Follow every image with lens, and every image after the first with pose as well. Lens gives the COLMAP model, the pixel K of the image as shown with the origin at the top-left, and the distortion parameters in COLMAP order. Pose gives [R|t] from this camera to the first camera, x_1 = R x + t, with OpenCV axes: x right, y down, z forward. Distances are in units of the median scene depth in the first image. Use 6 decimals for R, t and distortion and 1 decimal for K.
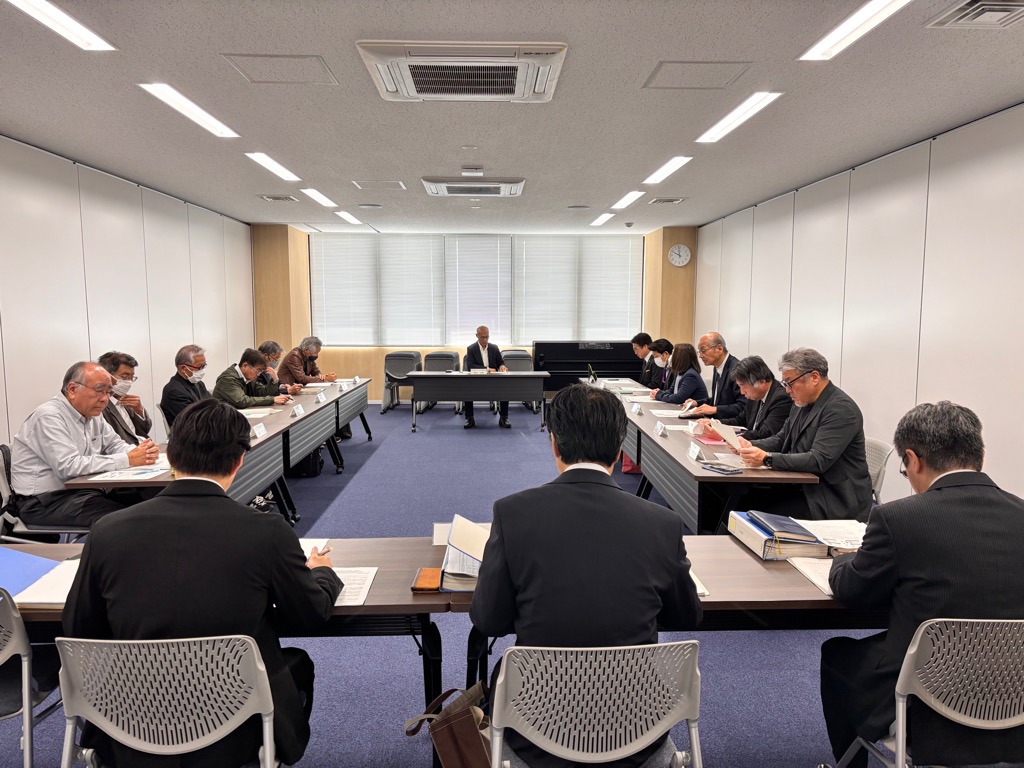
lens RADIAL K [[771.8, 0, 512.8], [0, 771.8, 385.7], [0, 0, 1]] dist [0.030786, -0.023018]
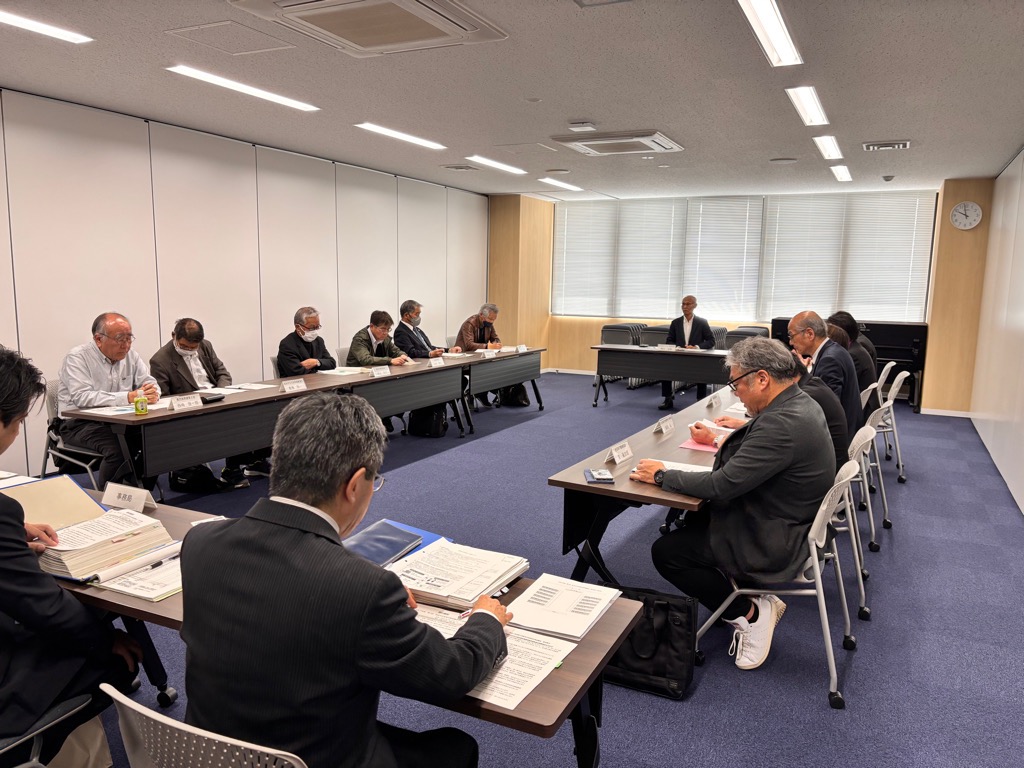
lens RADIAL K [[771.8, 0, 507.1], [0, 771.8, 388.6], [0, 0, 1]] dist [0.030786, -0.023018]
pose [[0.878122, 0.083619, -0.471073, 0.211346], [-0.065069, 0.996333, 0.055563, -0.008079], [0.473991, -0.018139, 0.880343, 0.093318]]
